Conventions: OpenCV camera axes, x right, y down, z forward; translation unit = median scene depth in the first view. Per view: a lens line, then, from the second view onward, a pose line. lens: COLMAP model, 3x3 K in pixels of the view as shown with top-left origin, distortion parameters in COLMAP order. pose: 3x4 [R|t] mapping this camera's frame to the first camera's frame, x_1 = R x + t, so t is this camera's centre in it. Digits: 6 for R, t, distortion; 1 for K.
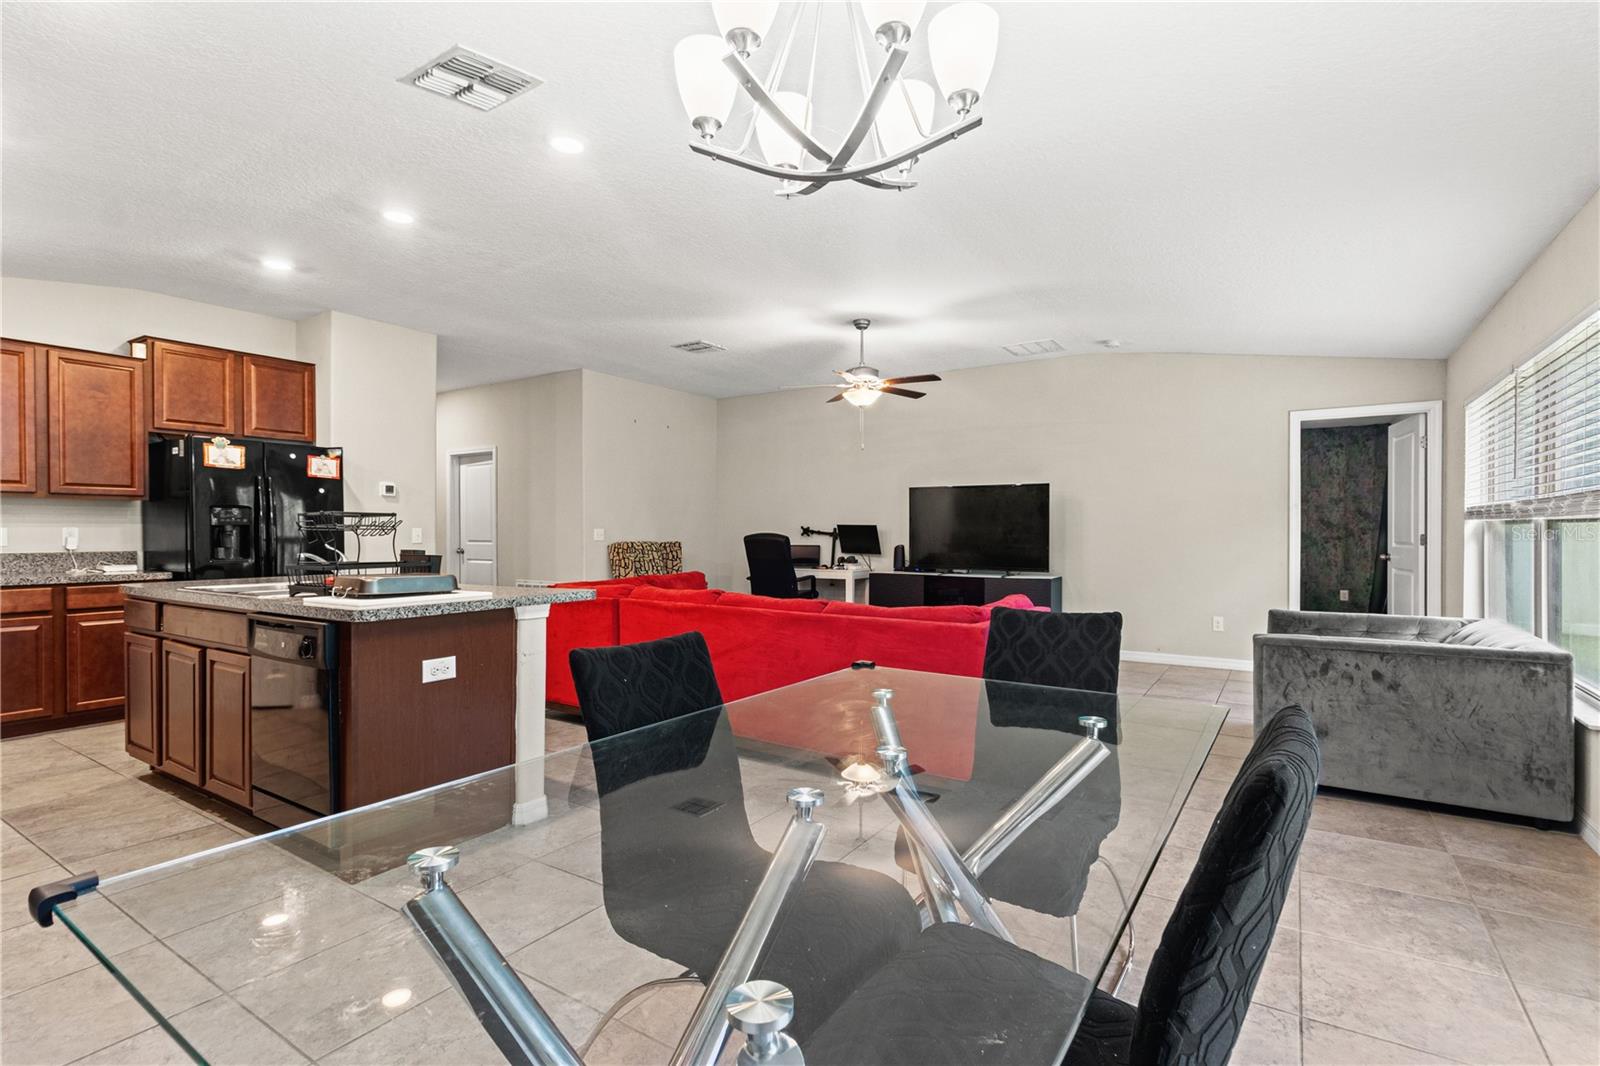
lens RADIAL K [[756.0, 0, 810.6], [0, 756.0, 537.0], [0, 0, 1]] dist [0.001832, 0.001587]
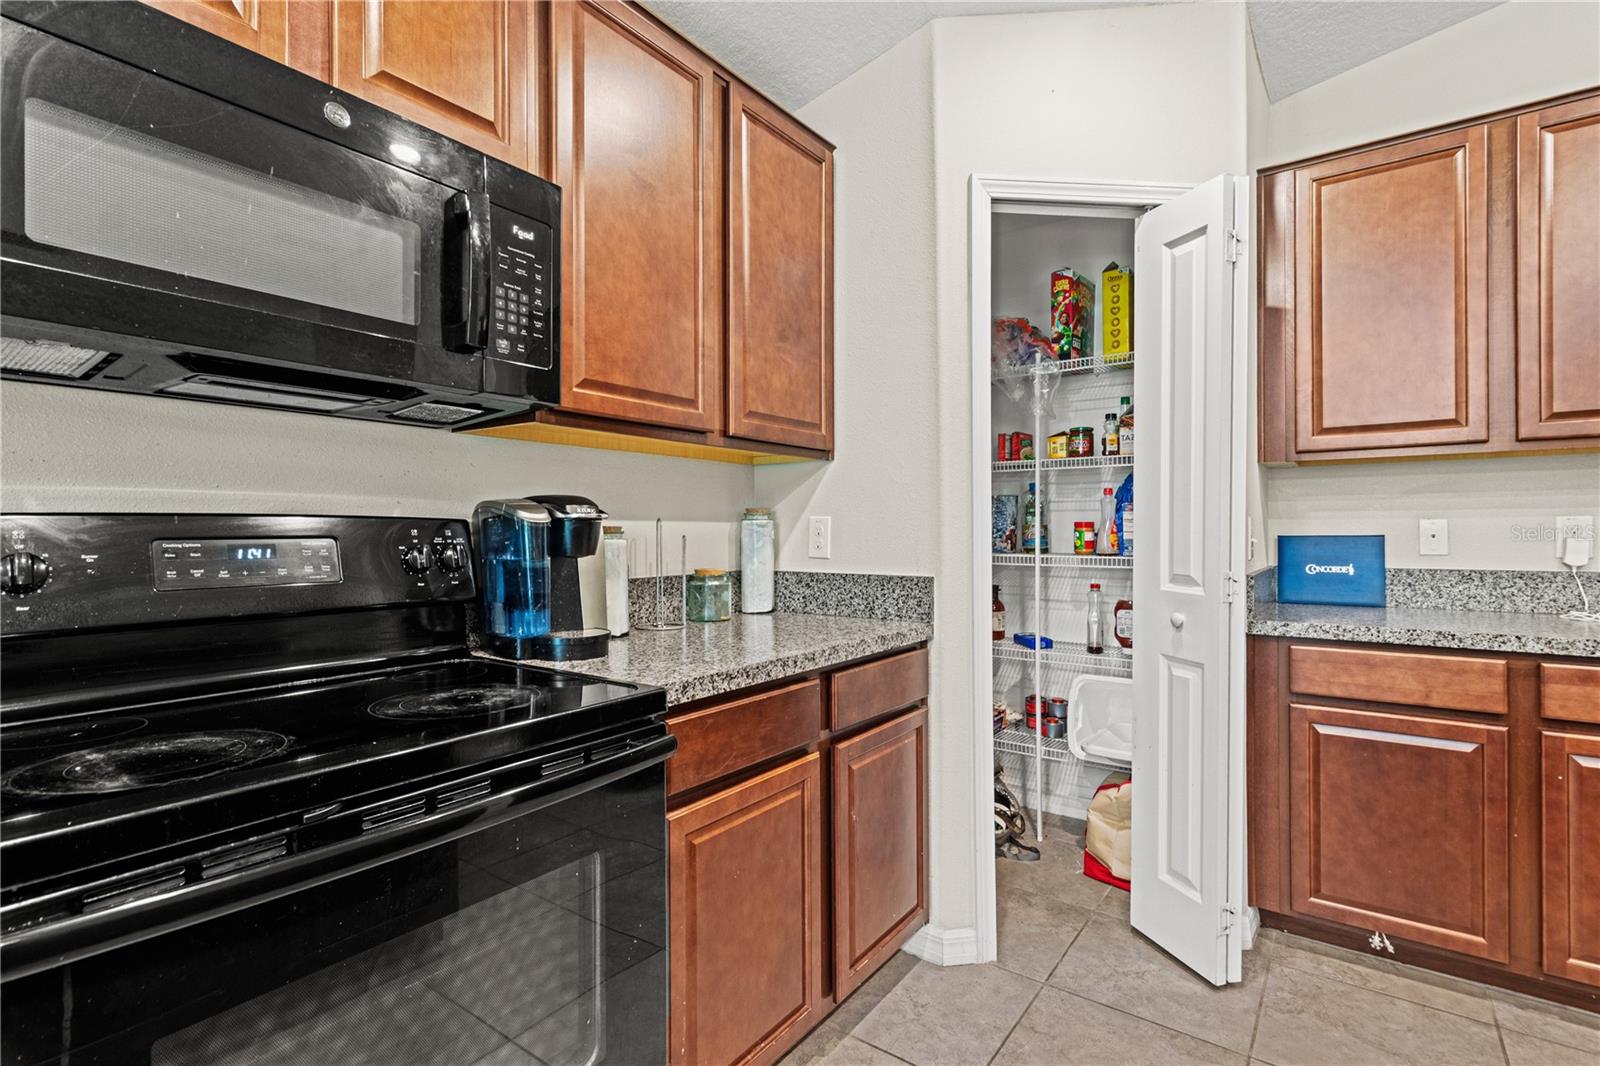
lens RADIAL K [[756.0, 0, 817.0], [0, 756.0, 529.7], [0, 0, 1]] dist [0.001832, 0.001587]
pose [[-0.049289, -0.000325, -0.998784, -0.501581], [-0.001349, 0.999999, -0.000259, -0.004026], [0.998784, 0.001334, -0.049290, 0.570031]]
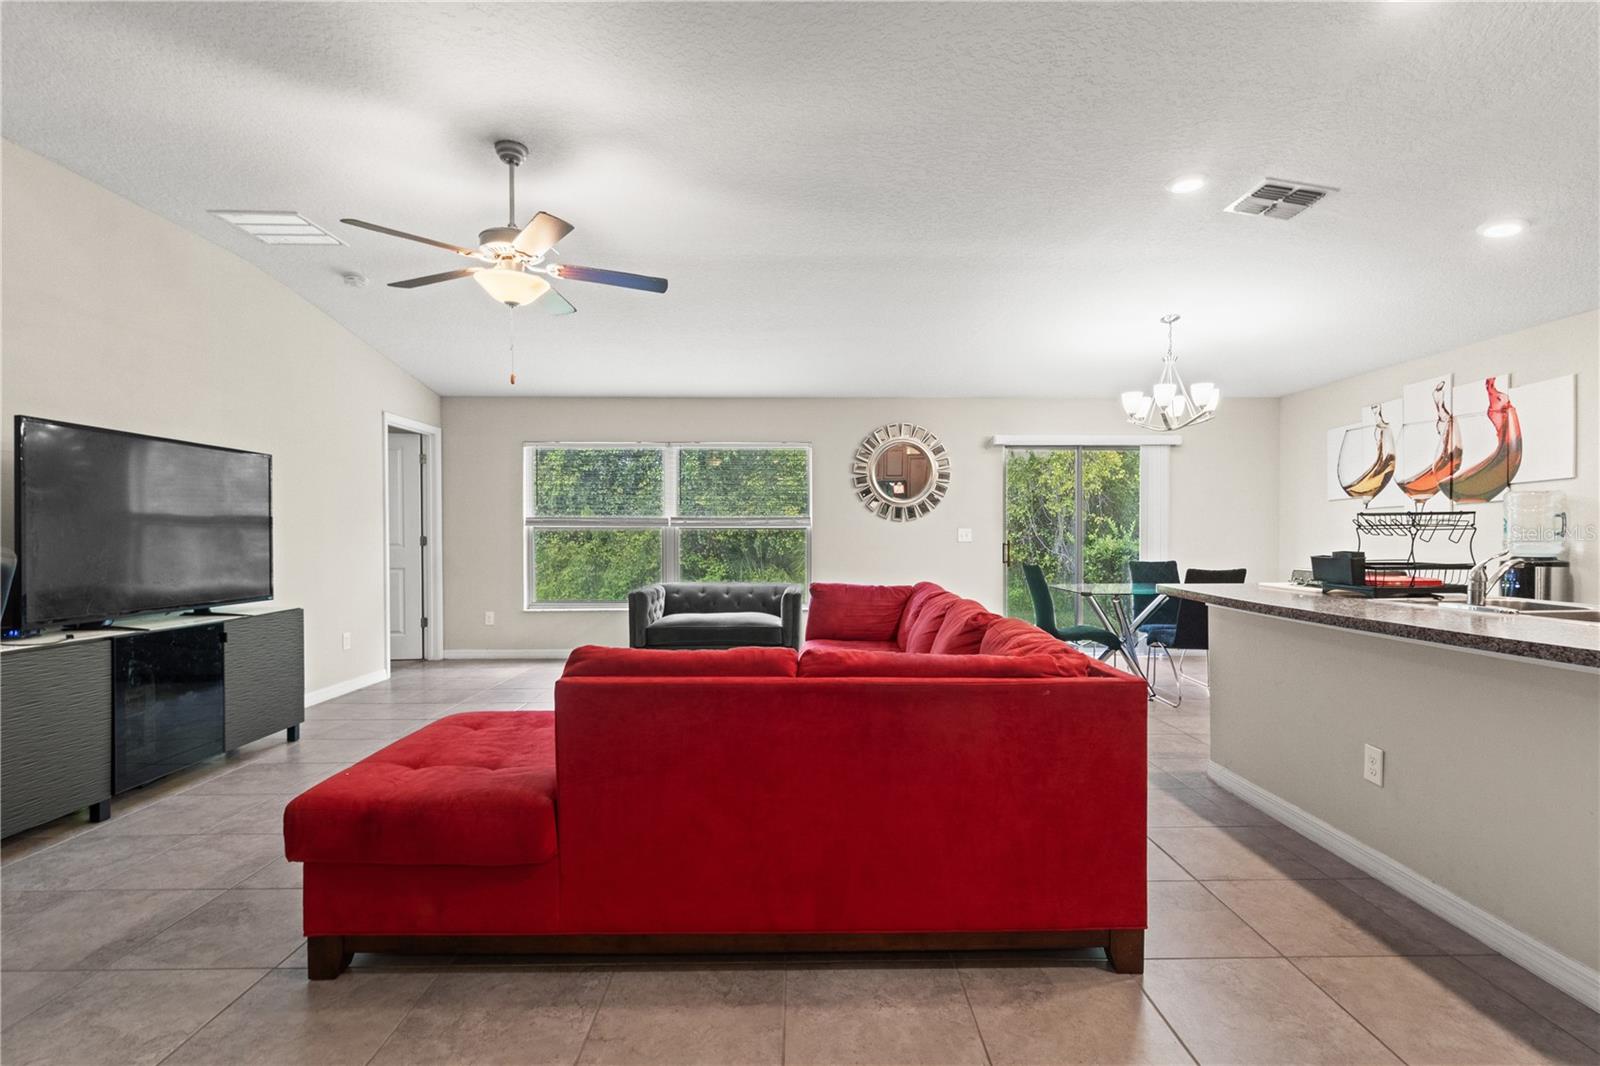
lens RADIAL K [[756.0, 0, 808.2], [0, 756.0, 546.6], [0, 0, 1]] dist [0.001832, 0.001587]
pose [[-0.550056, -0.013642, 0.835016, -0.621967], [0.005717, 0.999782, 0.020100, -0.006031], [-0.835108, 0.015830, -0.549858, 1.365898]]
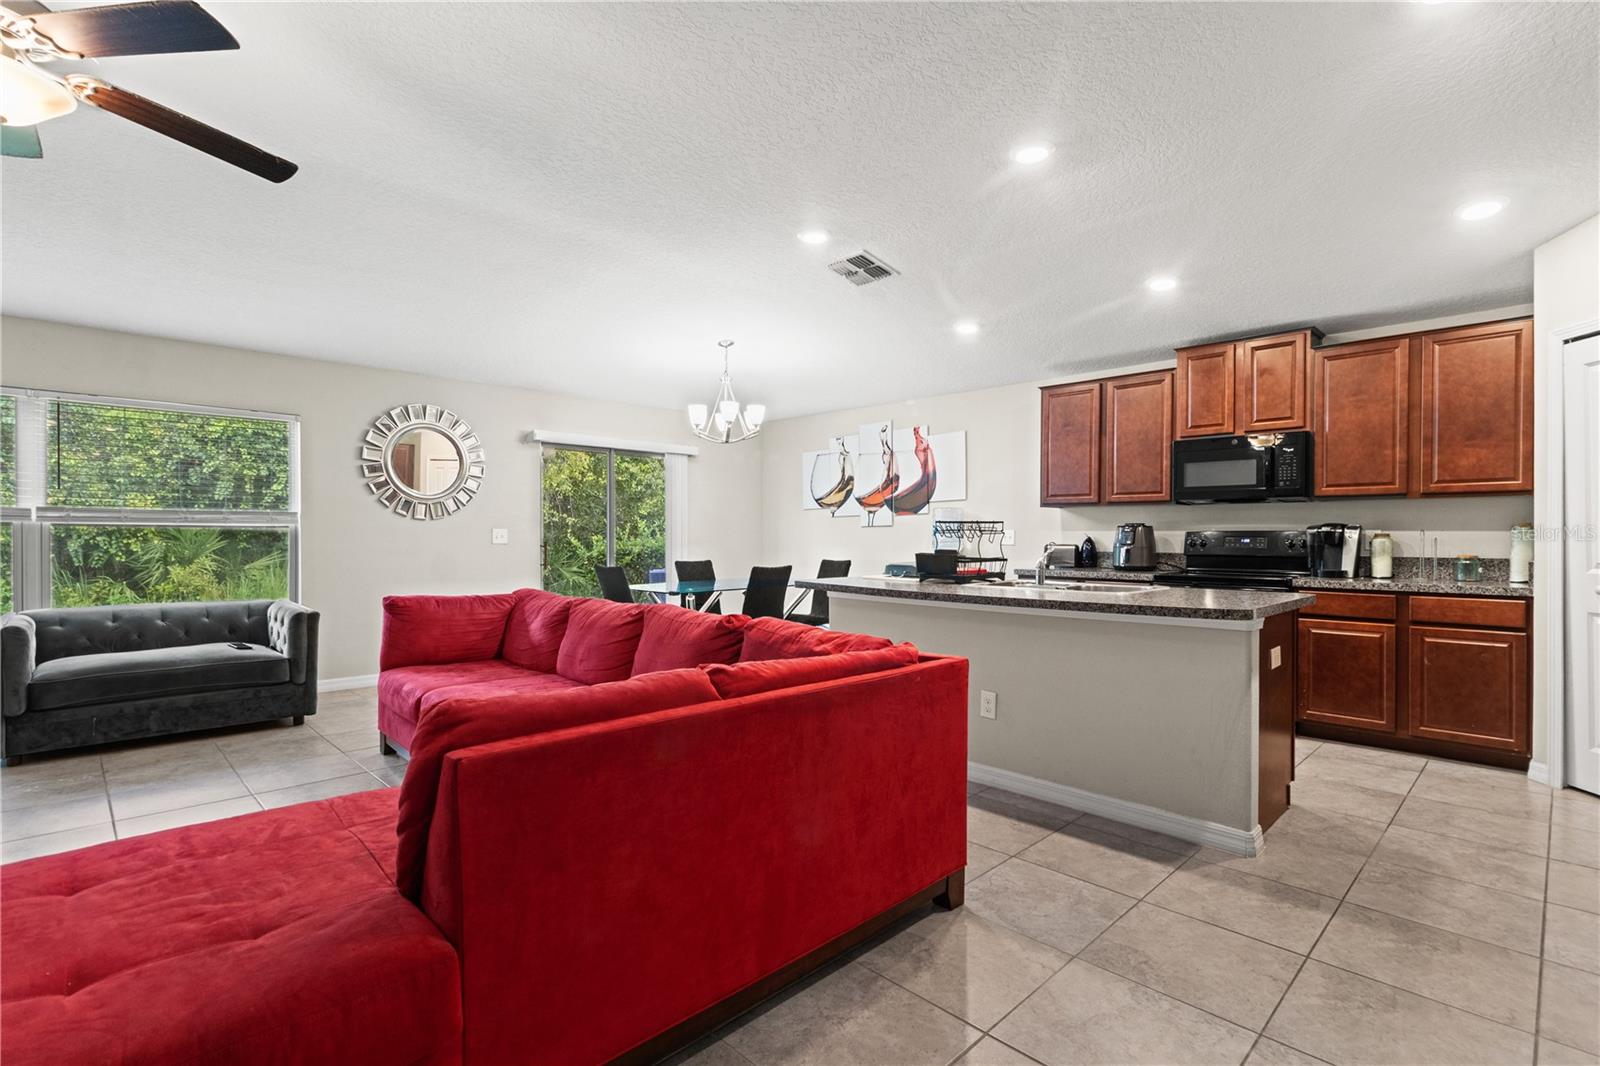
lens RADIAL K [[756.0, 0, 813.5], [0, 756.0, 541.9], [0, 0, 1]] dist [0.001832, 0.001587]
pose [[-0.977240, -0.005536, 0.212063, -0.389697], [-0.002614, 0.999898, 0.014055, -0.006998], [-0.212119, 0.013181, -0.977155, 1.490569]]
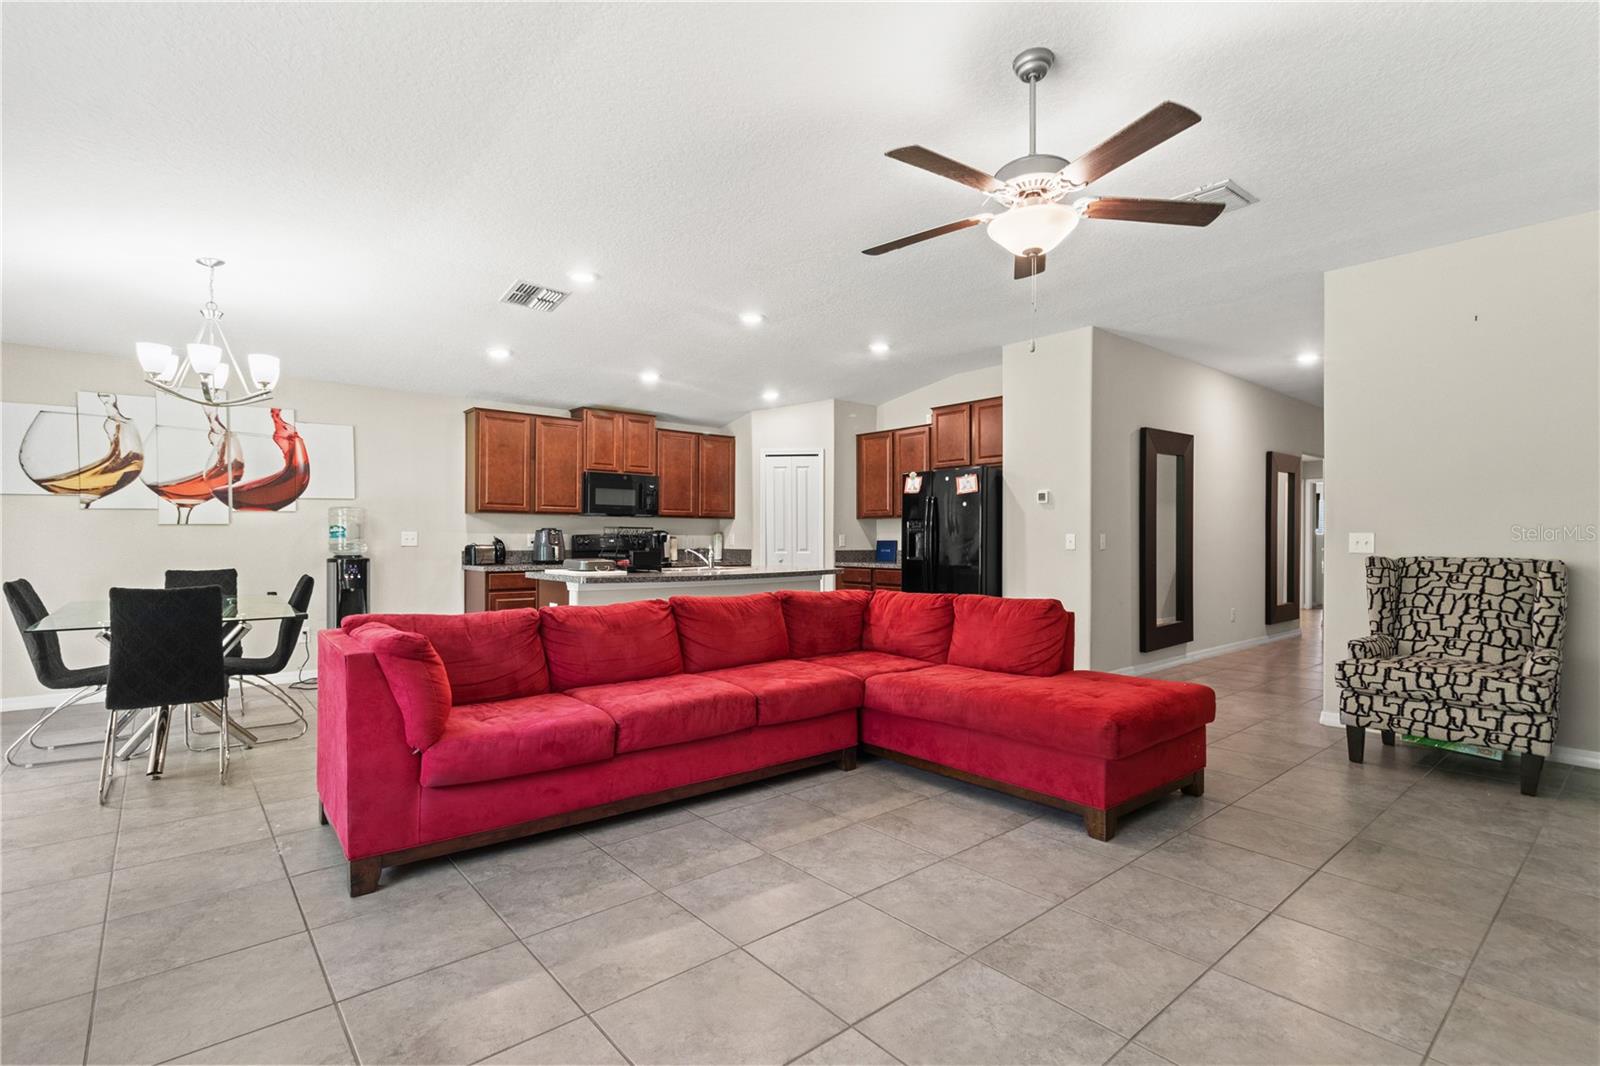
lens RADIAL K [[756.0, 0, 813.1], [0, 756.0, 542.0], [0, 0, 1]] dist [0.001832, 0.001587]
pose [[-0.281019, 0.003241, -0.959697, 0.644915], [-0.008530, 0.999946, 0.005874, -0.005843], [0.959664, 0.009837, -0.280976, 1.214866]]
